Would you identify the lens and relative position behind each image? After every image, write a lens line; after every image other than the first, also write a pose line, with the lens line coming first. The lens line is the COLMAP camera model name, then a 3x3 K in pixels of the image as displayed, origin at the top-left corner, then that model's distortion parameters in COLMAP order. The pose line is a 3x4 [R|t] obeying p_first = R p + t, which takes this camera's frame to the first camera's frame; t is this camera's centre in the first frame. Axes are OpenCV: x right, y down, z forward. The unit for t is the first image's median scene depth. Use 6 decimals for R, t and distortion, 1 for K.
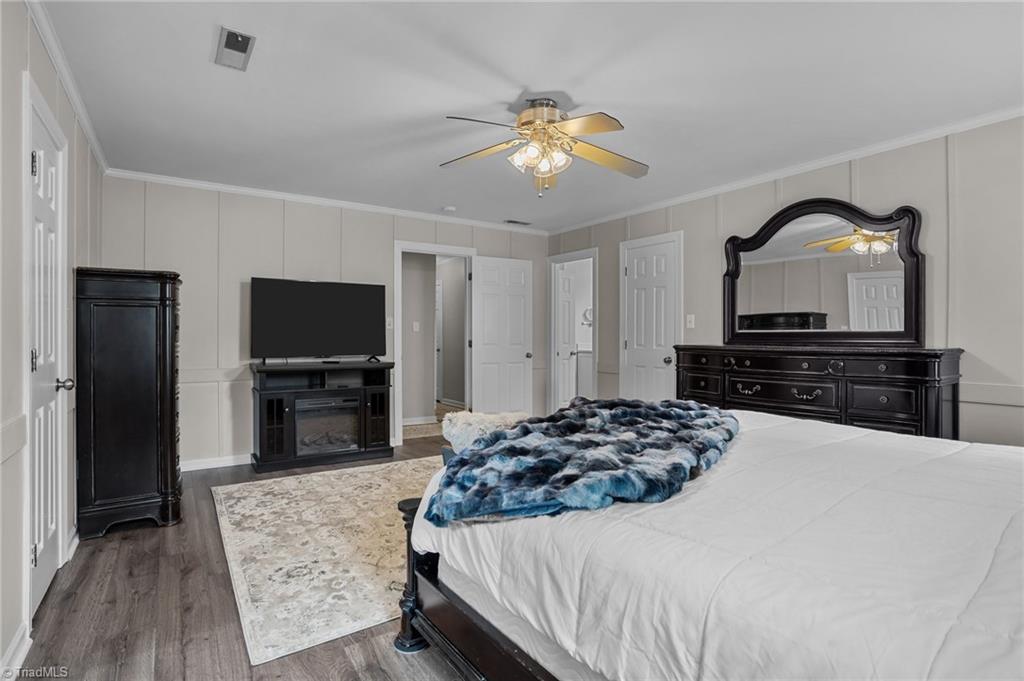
lens RADIAL K [[503.3, 0, 508.8], [0, 503.3, 336.5], [0, 0, 1]] dist [-0.019687, 0.004787]
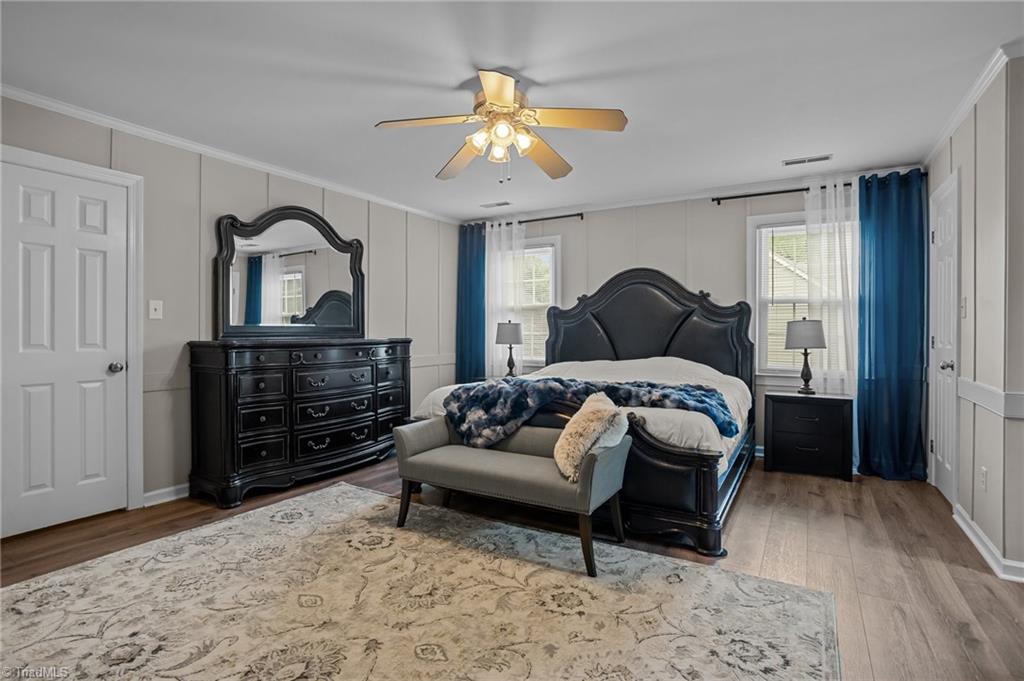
lens RADIAL K [[503.3, 0, 509.1], [0, 503.3, 336.9], [0, 0, 1]] dist [-0.019687, 0.004787]
pose [[-0.418969, -0.000001, 0.908000, -0.549830], [0.007402, 0.999967, 0.003416, 0.011423], [-0.907970, 0.008152, -0.418955, 0.953098]]
